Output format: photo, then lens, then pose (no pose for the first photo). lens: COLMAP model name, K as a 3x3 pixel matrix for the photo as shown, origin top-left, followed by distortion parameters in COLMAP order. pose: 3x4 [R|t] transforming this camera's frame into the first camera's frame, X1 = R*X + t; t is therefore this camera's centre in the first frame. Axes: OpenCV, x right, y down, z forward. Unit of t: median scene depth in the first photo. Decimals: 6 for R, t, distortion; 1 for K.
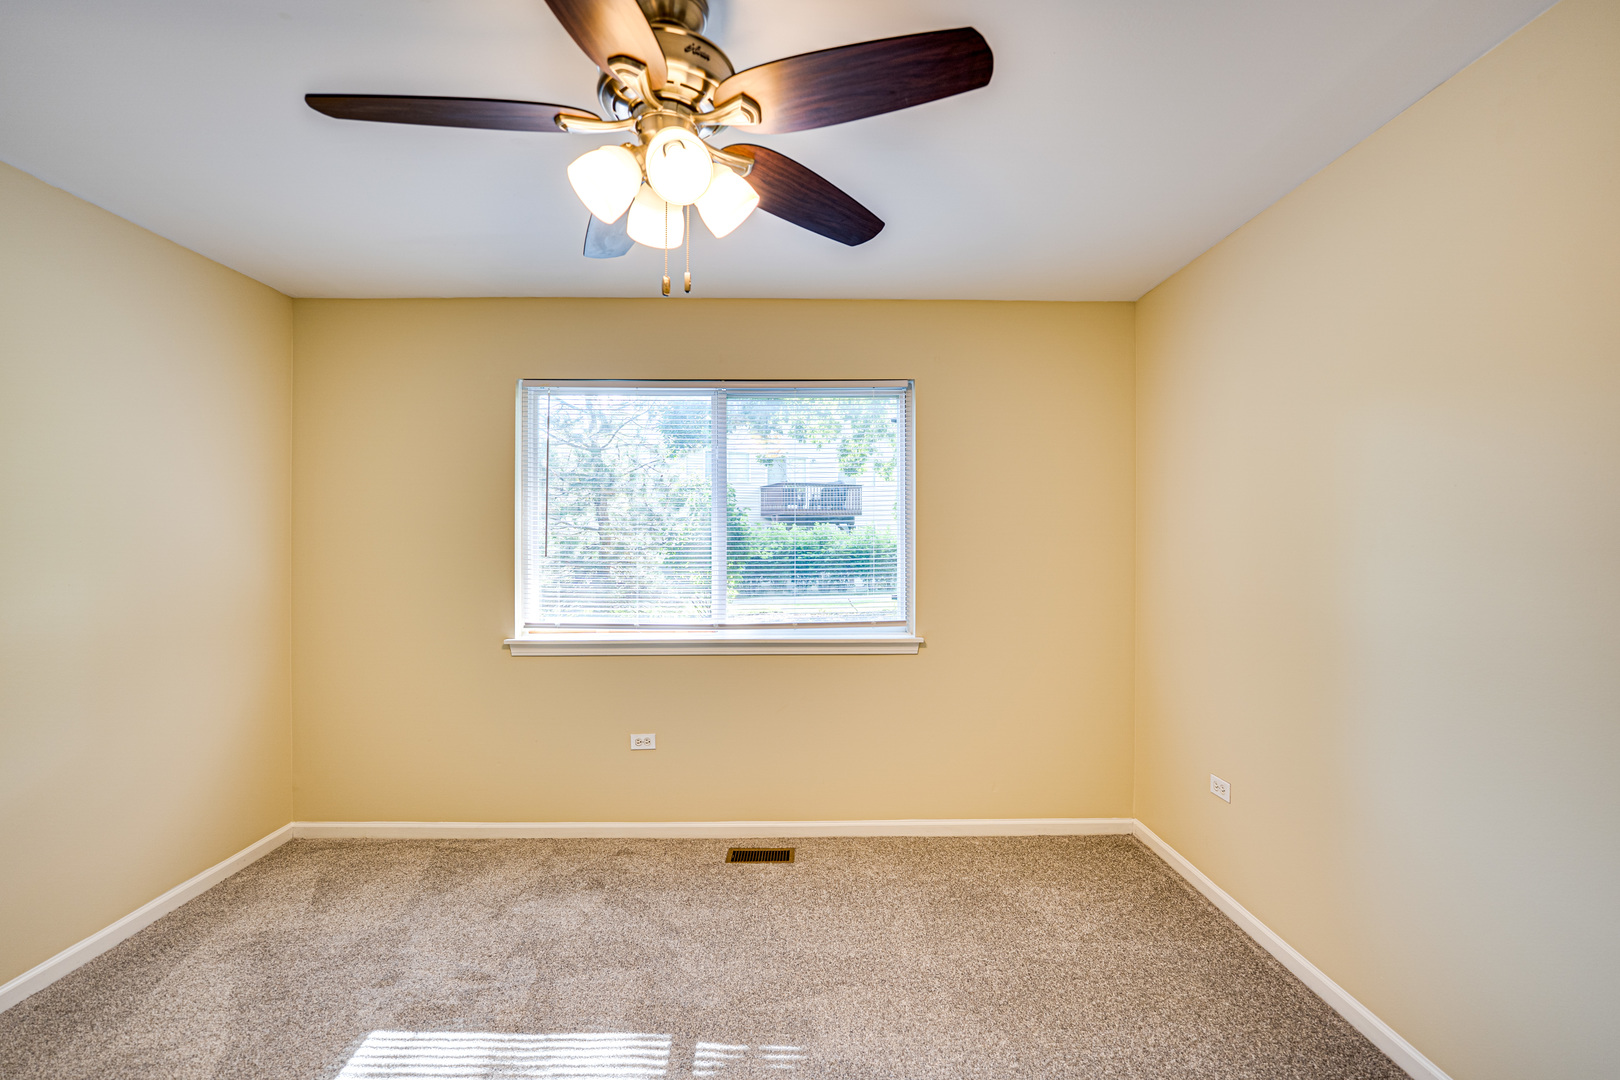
lens RADIAL K [[712.8, 0, 810.0], [0, 712.8, 540.0], [0, 0, 1]] dist [0.000575, -0.000174]
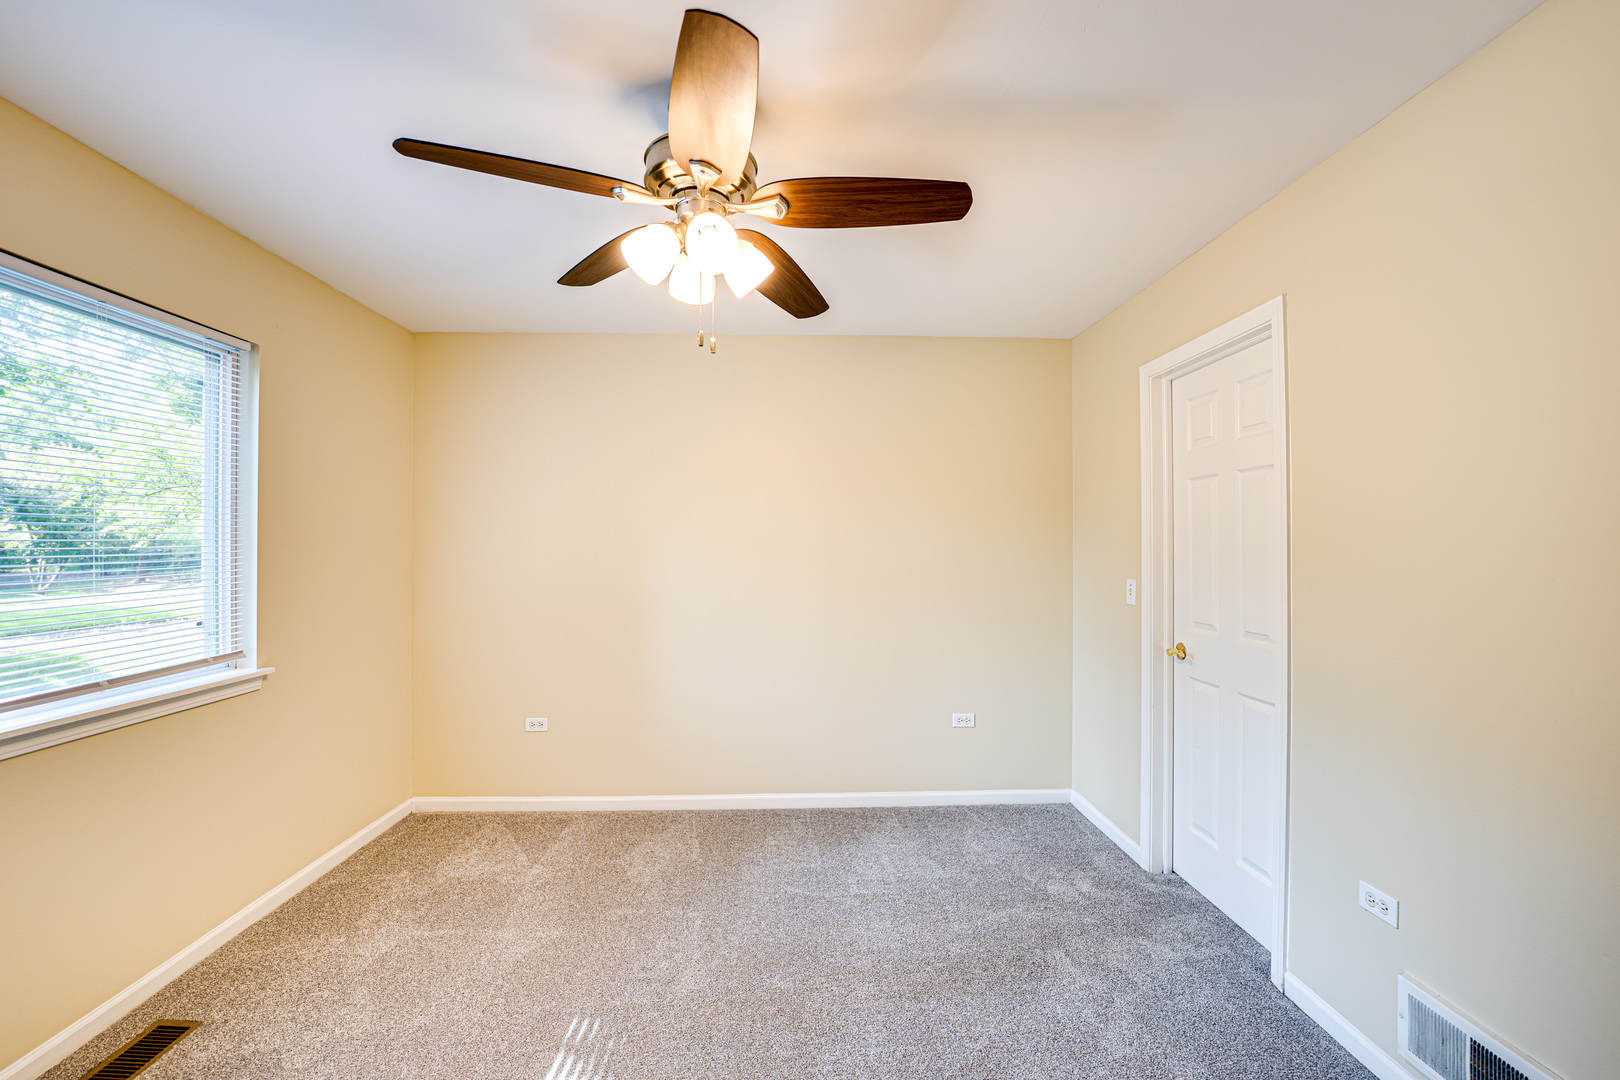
lens RADIAL K [[712.8, 0, 810.0], [0, 712.8, 540.0], [0, 0, 1]] dist [0.000575, -0.000174]
pose [[-0.023493, 0.005923, 0.999706, -0.737506], [0.005706, 0.999967, -0.005791, 0.001135], [-0.999708, 0.005569, -0.023526, 0.448717]]
